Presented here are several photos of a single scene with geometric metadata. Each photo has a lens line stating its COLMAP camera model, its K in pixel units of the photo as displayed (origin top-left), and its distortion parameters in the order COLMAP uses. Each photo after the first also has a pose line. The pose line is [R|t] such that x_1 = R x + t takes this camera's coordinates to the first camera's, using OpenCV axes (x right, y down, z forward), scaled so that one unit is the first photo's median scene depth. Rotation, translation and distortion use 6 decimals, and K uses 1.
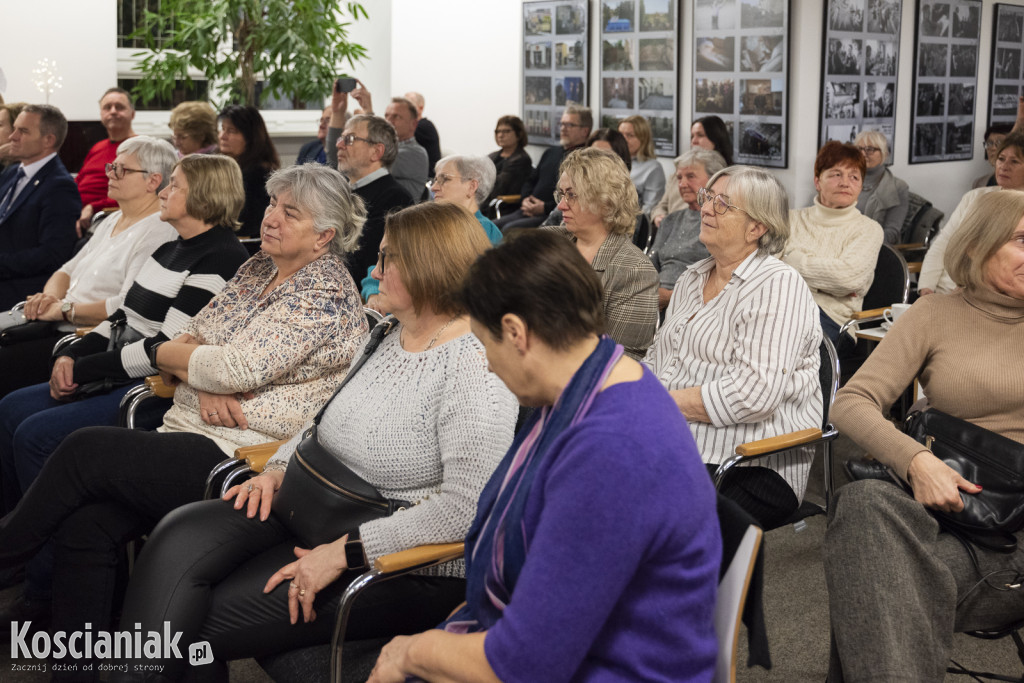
lens RADIAL K [[1341.6, 0, 444.2], [0, 1341.6, 141.6], [0, 0, 1]] dist [0.003303, -0.014091]
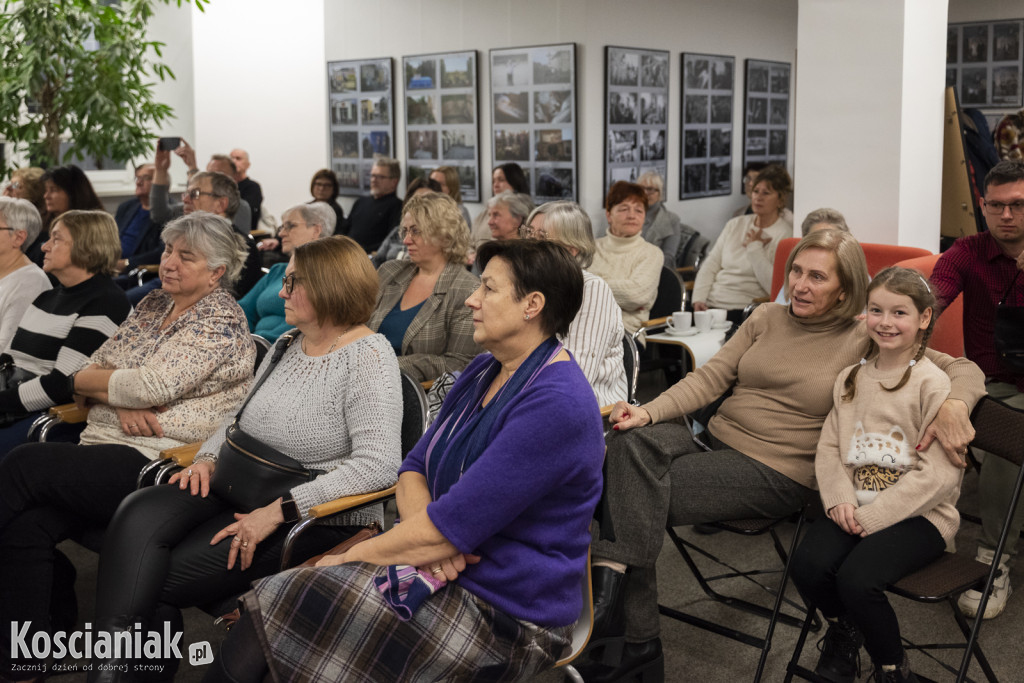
lens RADIAL K [[1456.3, 0, 514.8], [0, 1456.3, 213.5], [0, 0, 1]] dist [0.027030, -0.047384]
pose [[0.973452, -0.036902, 0.225896, -0.093223], [0.034663, 0.999303, 0.013869, 0.007433], [-0.226250, -0.005671, 0.974053, -0.233653]]
